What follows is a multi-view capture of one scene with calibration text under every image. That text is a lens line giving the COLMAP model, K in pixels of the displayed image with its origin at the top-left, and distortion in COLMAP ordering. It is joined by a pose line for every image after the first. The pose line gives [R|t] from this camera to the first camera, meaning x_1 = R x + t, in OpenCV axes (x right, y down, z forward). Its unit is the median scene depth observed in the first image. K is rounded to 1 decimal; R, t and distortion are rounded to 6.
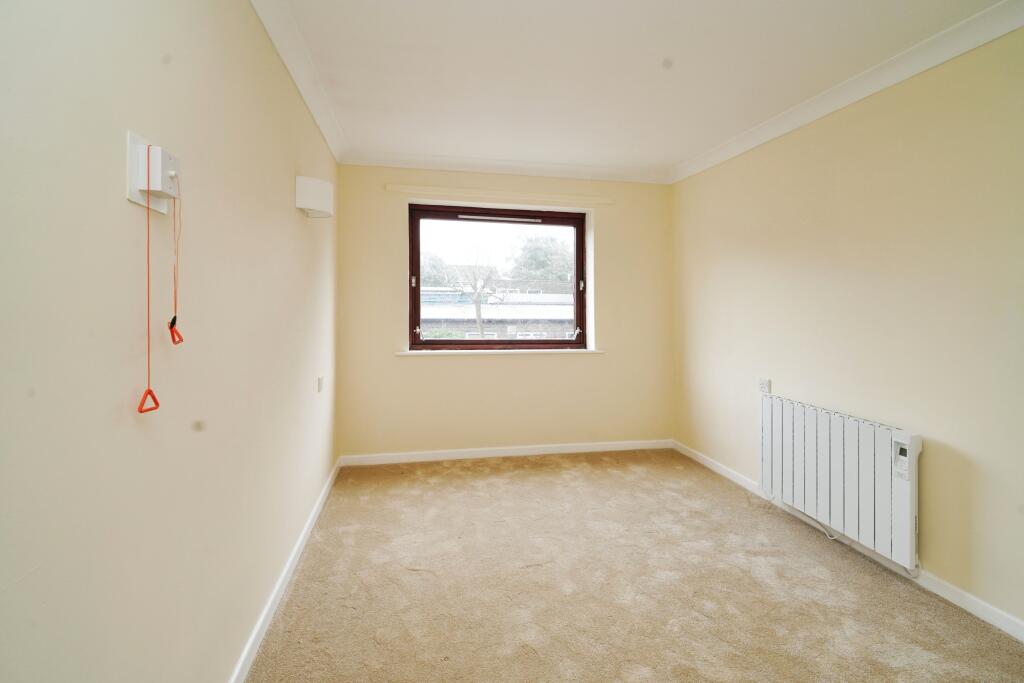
lens RADIAL K [[475.6, 0, 512.7], [0, 475.6, 304.0], [0, 0, 1]] dist [0.001346, -0.000035]
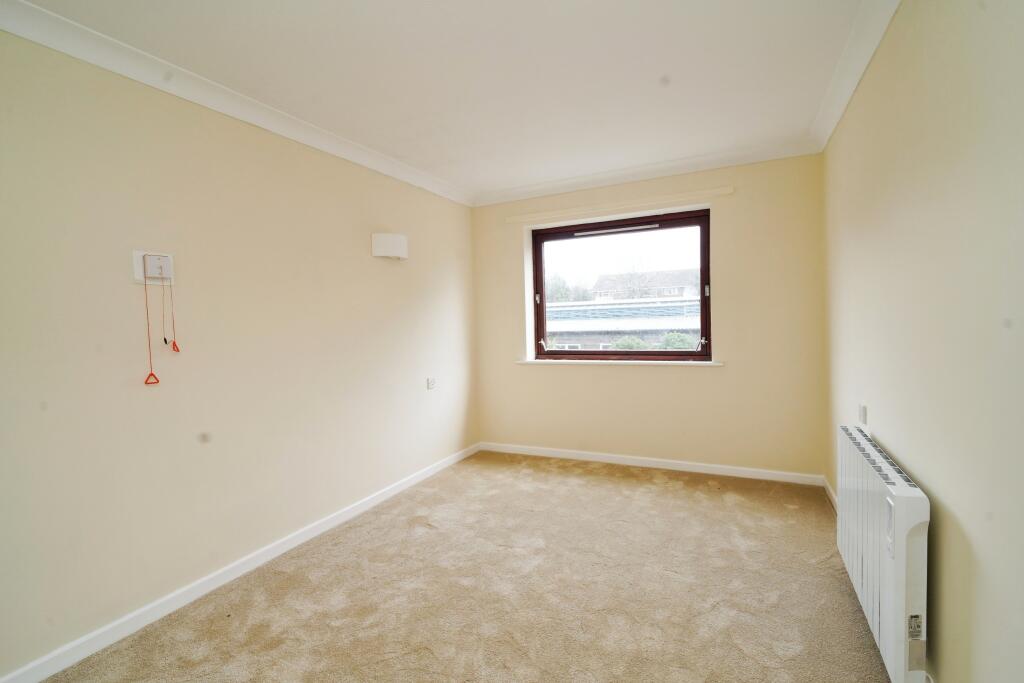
lens RADIAL K [[475.6, 0, 542.0], [0, 475.6, 343.4], [0, 0, 1]] dist [0.001346, -0.000035]
pose [[0.795846, -0.005407, -0.605475, 0.482191], [0.041663, 0.998079, 0.045850, 0.006597], [0.604064, -0.061715, 0.794542, 0.100362]]
